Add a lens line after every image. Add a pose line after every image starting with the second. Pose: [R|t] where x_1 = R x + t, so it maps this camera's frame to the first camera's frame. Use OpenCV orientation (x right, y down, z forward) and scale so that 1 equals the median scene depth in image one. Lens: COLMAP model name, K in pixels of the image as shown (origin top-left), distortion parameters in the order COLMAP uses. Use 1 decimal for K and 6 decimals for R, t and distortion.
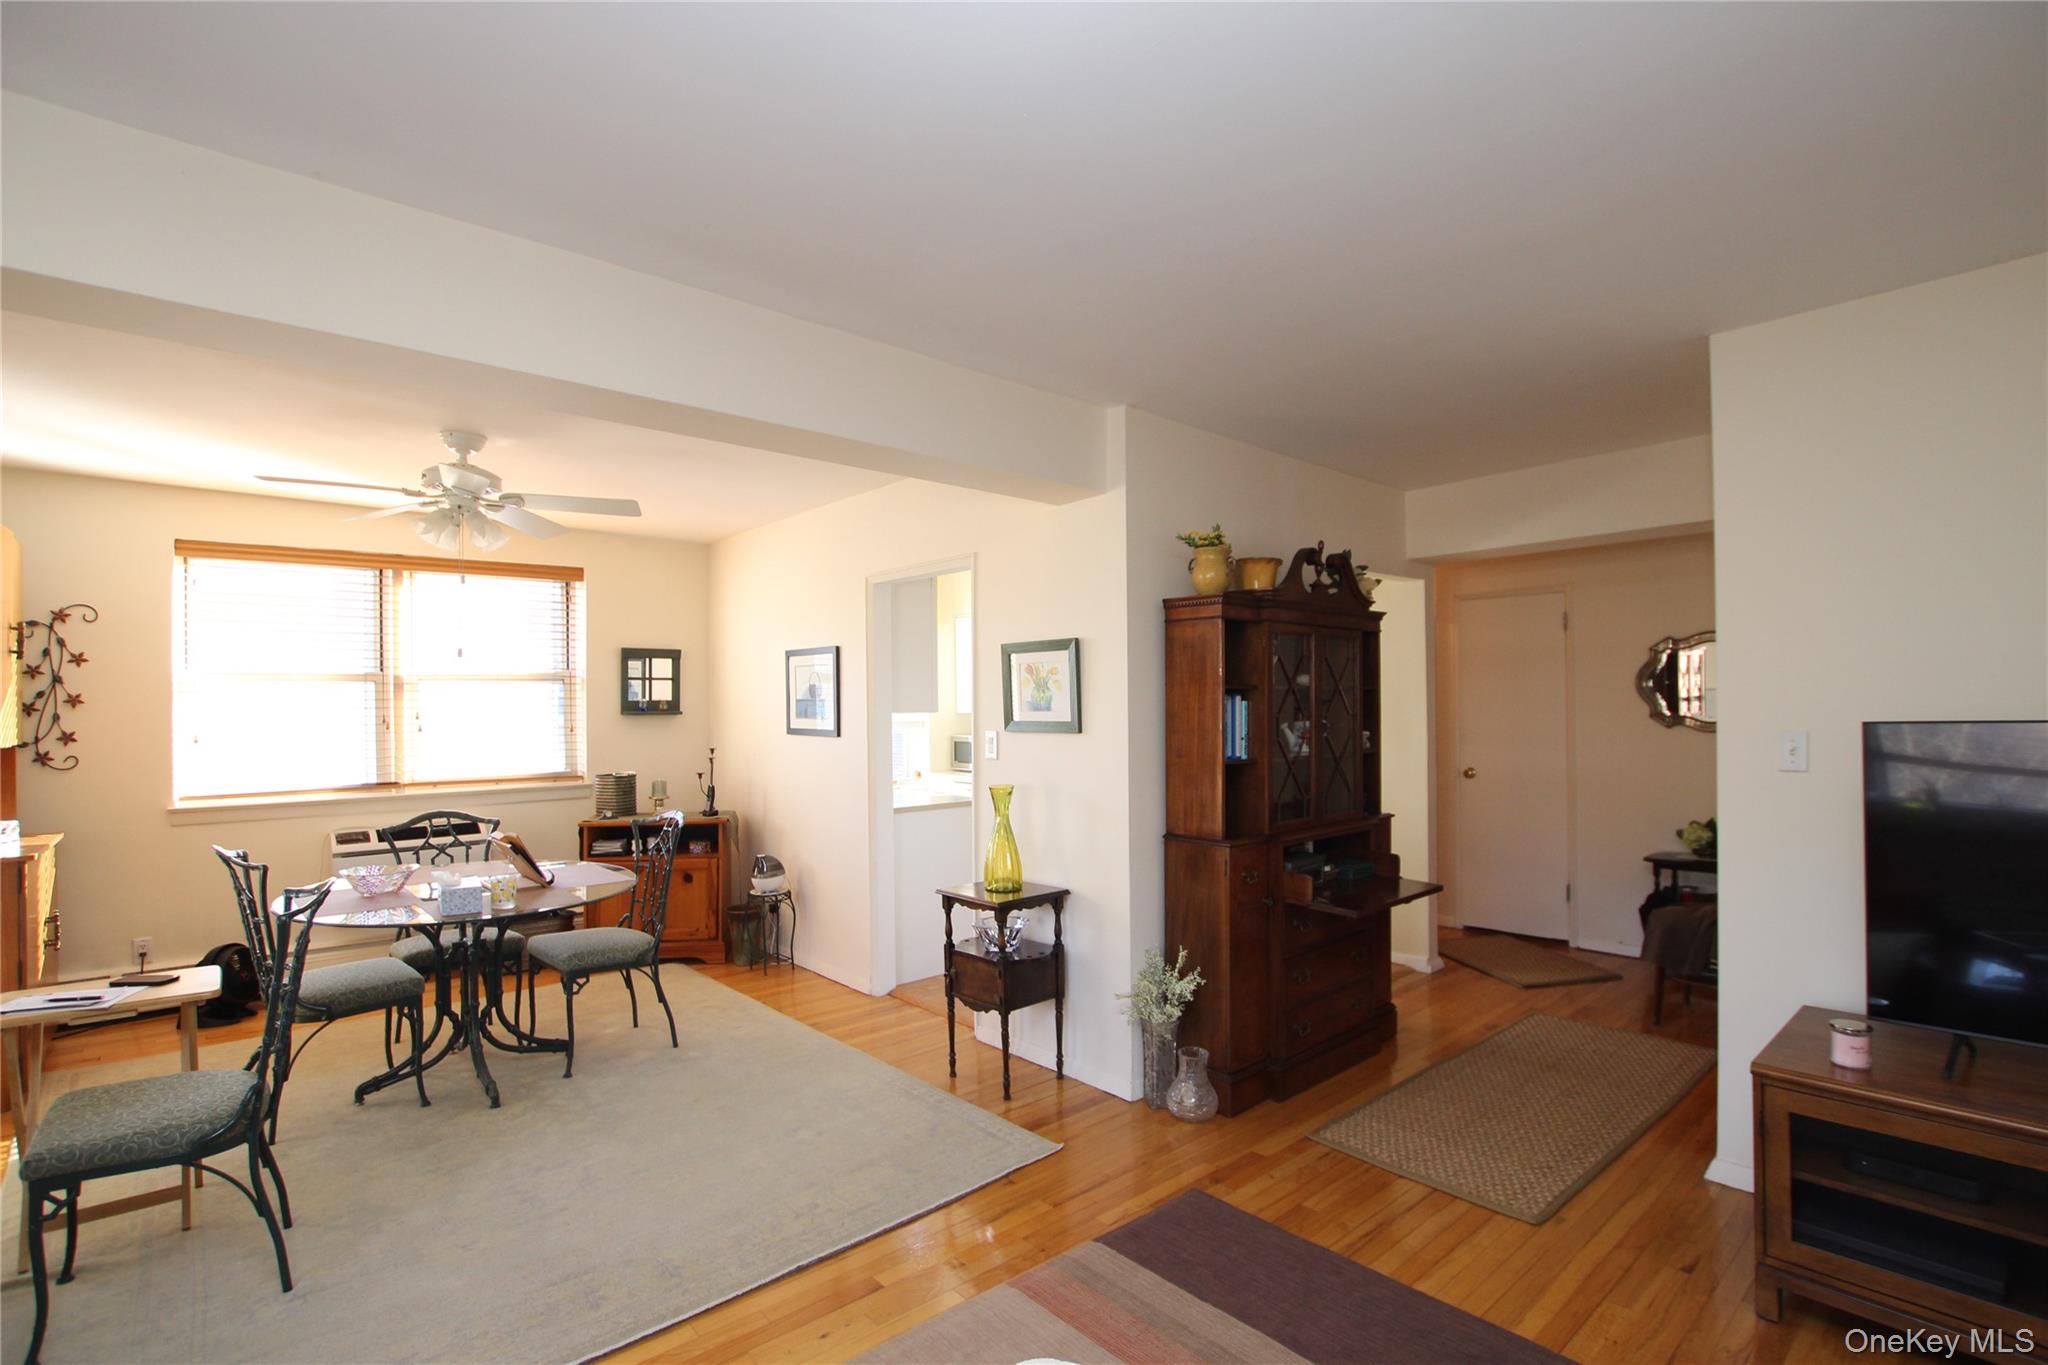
lens RADIAL K [[957.9, 0, 1025.9], [0, 957.9, 701.5], [0, 0, 1]] dist [-0.015693, 0.000241]
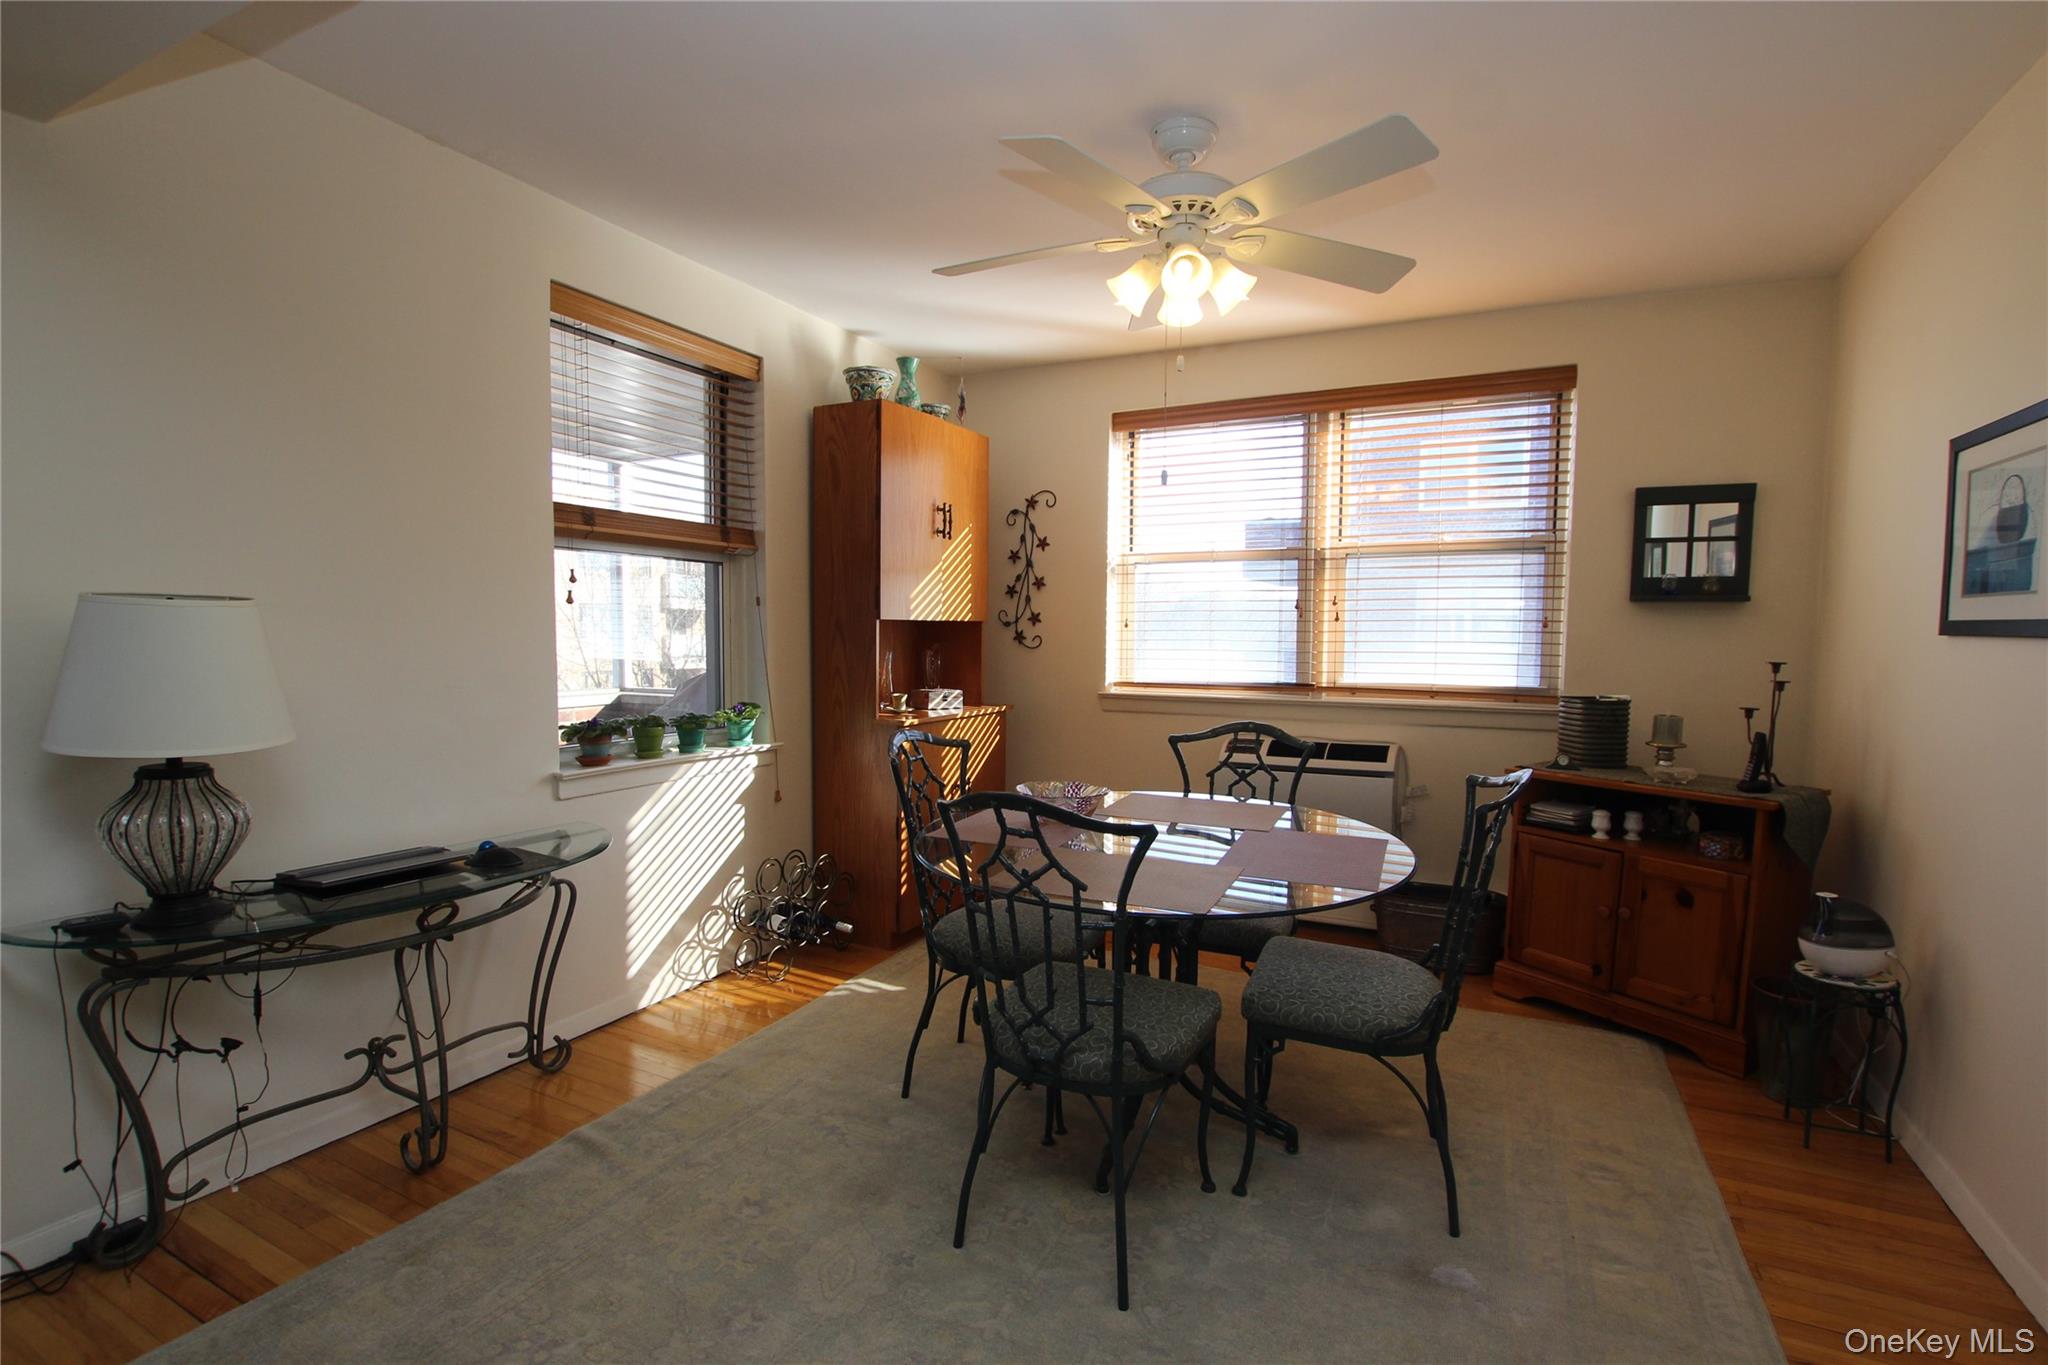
lens RADIAL K [[957.9, 0, 1025.9], [0, 957.9, 701.5], [0, 0, 1]] dist [-0.015693, 0.000241]
pose [[0.382620, 0.083509, -0.920124, -0.012063], [-0.006845, 0.996136, 0.087561, 0.030104], [0.923880, -0.027204, 0.381713, 0.461047]]
